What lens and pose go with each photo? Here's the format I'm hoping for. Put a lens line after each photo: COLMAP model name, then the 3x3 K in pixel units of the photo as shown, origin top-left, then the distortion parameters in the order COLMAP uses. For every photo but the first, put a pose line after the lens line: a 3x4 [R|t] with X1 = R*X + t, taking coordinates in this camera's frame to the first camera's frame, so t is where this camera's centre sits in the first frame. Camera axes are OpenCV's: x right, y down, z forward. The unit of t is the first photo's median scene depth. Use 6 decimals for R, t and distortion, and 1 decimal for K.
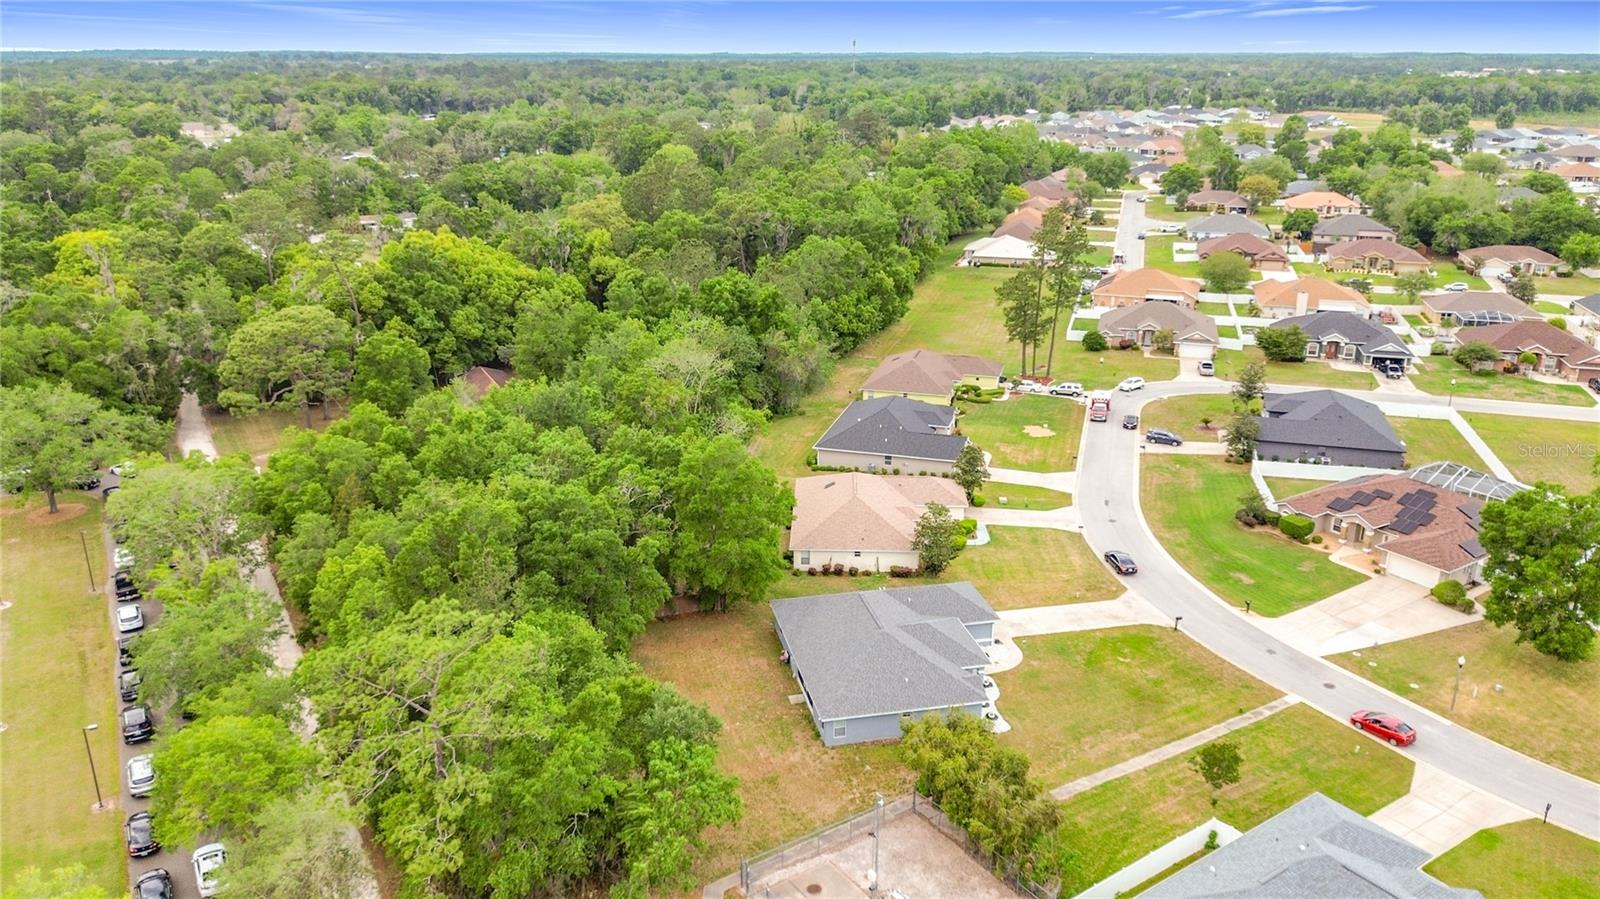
lens RADIAL K [[1156.1, 0, 800.0], [0, 1156.1, 449.5], [0, 0, 1]] dist [0.024880, -0.047100]
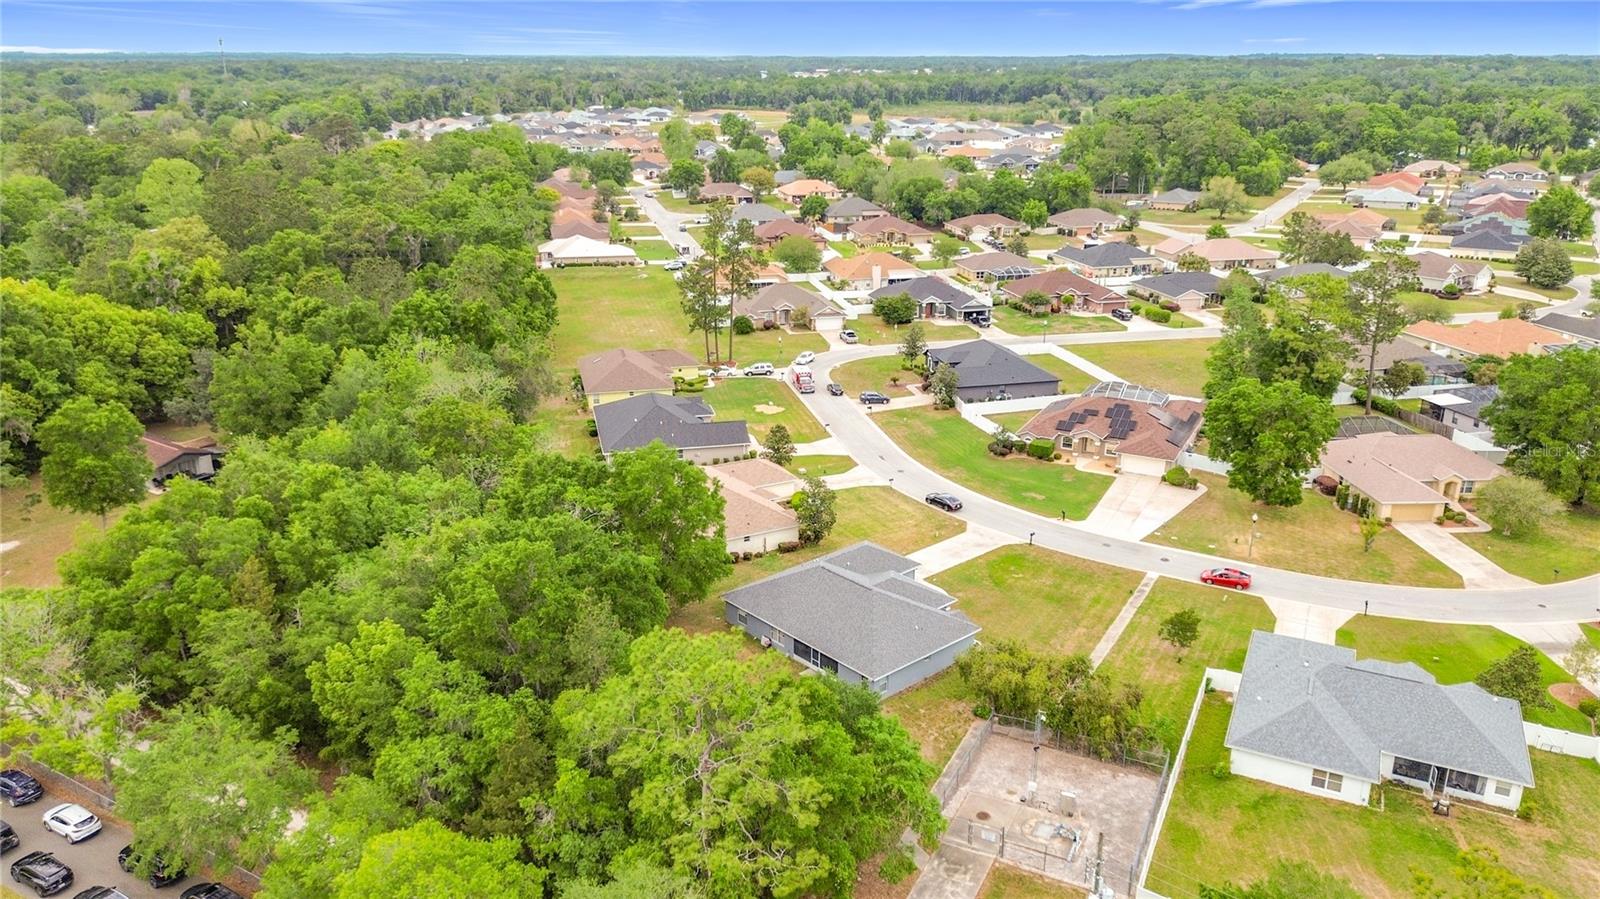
lens RADIAL K [[1129.1, 0, 820.1], [0, 1129.1, 450.4], [0, 0, 1]] dist [0.081056, -0.109985]
pose [[0.869500, -0.160988, 0.466962, -0.219433], [0.159173, 0.986286, 0.043641, -0.013794], [-0.467583, 0.036382, 0.883200, 0.040345]]
